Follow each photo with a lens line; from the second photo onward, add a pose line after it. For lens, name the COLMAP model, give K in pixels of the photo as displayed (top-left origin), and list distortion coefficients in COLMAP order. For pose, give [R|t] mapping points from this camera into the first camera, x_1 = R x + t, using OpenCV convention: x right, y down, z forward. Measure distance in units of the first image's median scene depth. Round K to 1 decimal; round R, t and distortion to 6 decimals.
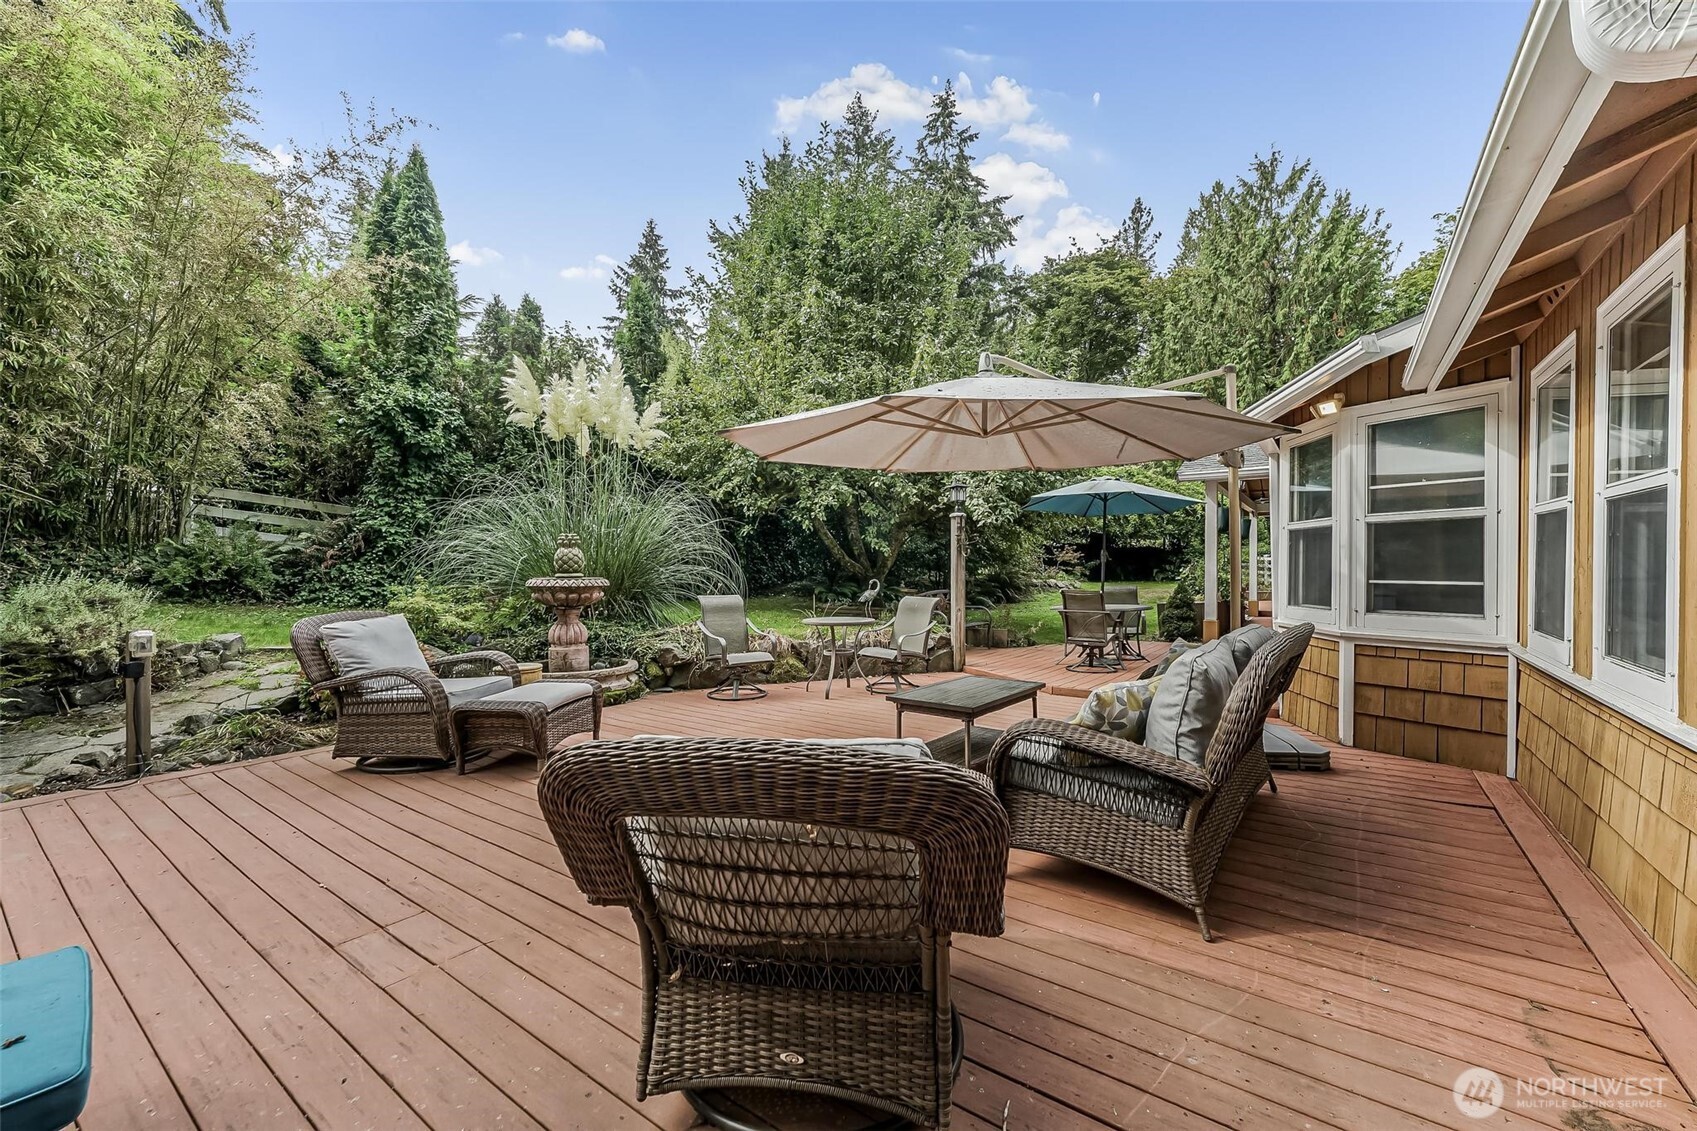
lens RADIAL K [[680.9, 0, 847.4], [0, 680.9, 573.1], [0, 0, 1]] dist [0.001042, 0.000172]
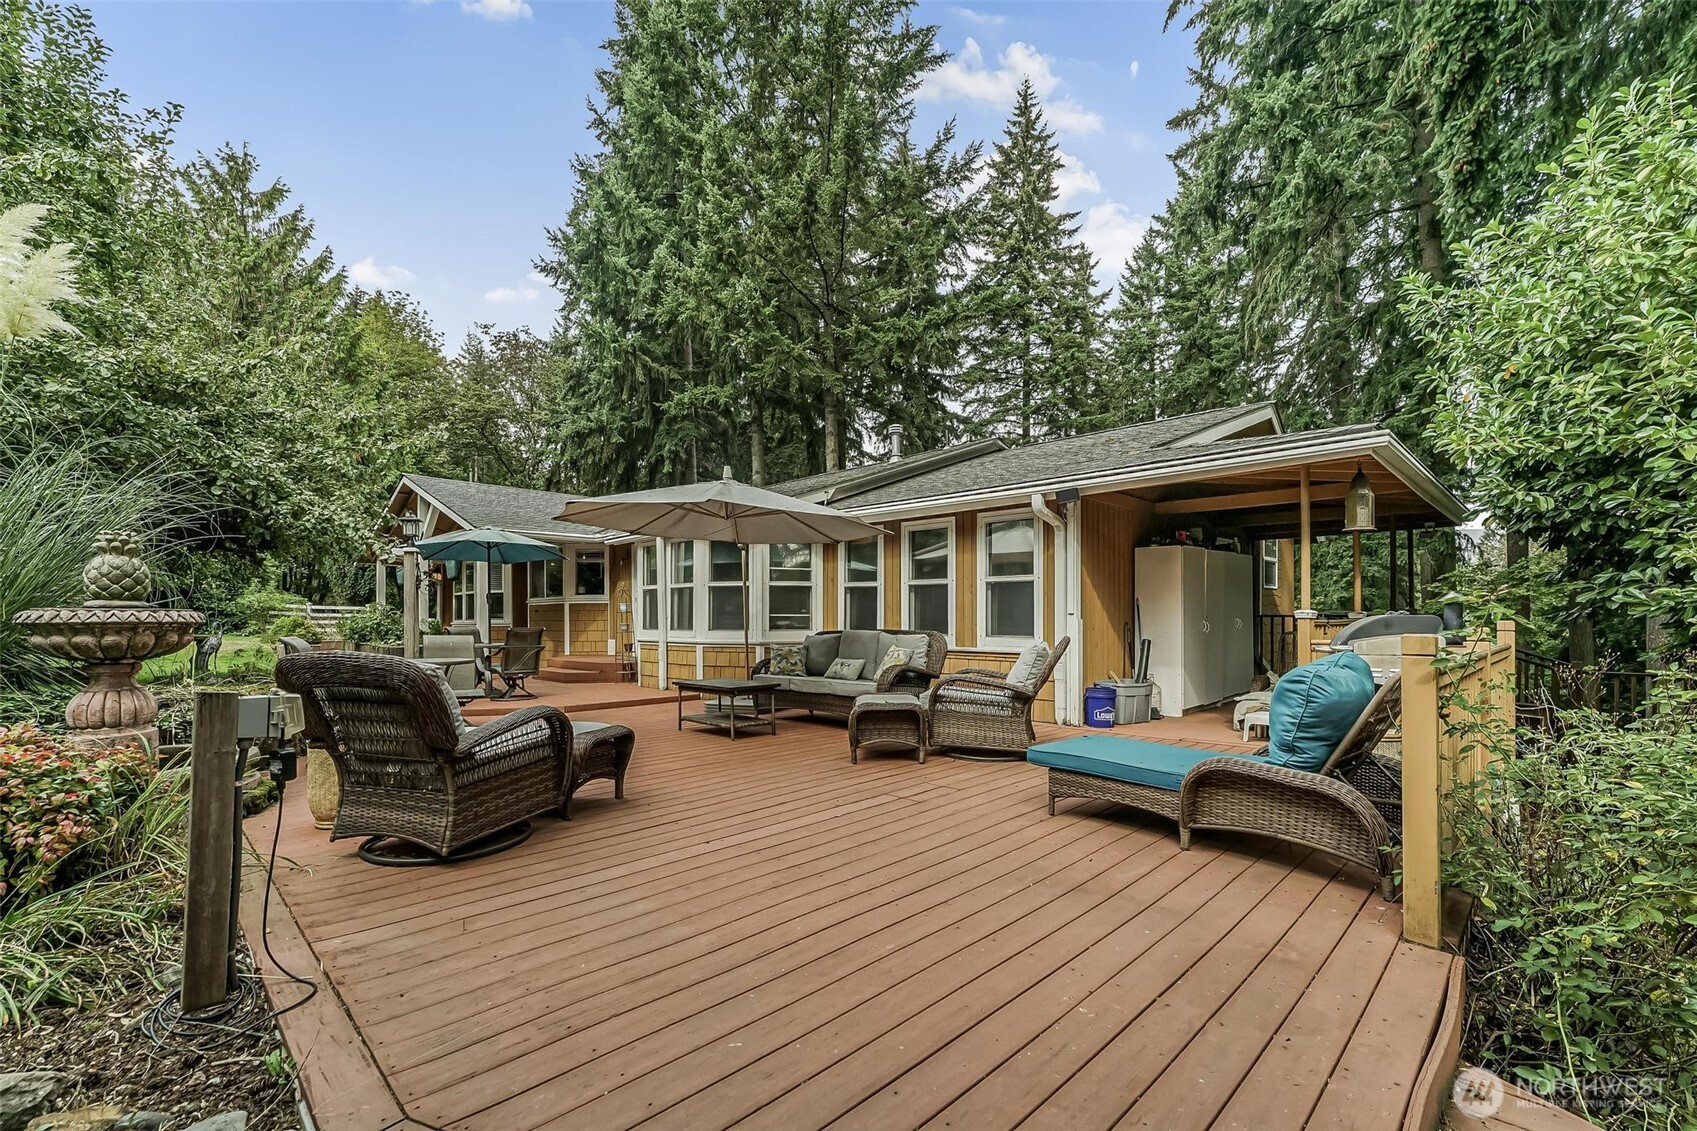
lens RADIAL K [[723.6, 0, 844.4], [0, 723.6, 612.3], [0, 0, 1]] dist [0.013497, -0.000041]
pose [[0.162363, 0.011254, 0.986667, -1.325466], [0.000862, 0.999933, -0.011547, 0.026061], [-0.986731, 0.002725, 0.162343, 0.426503]]
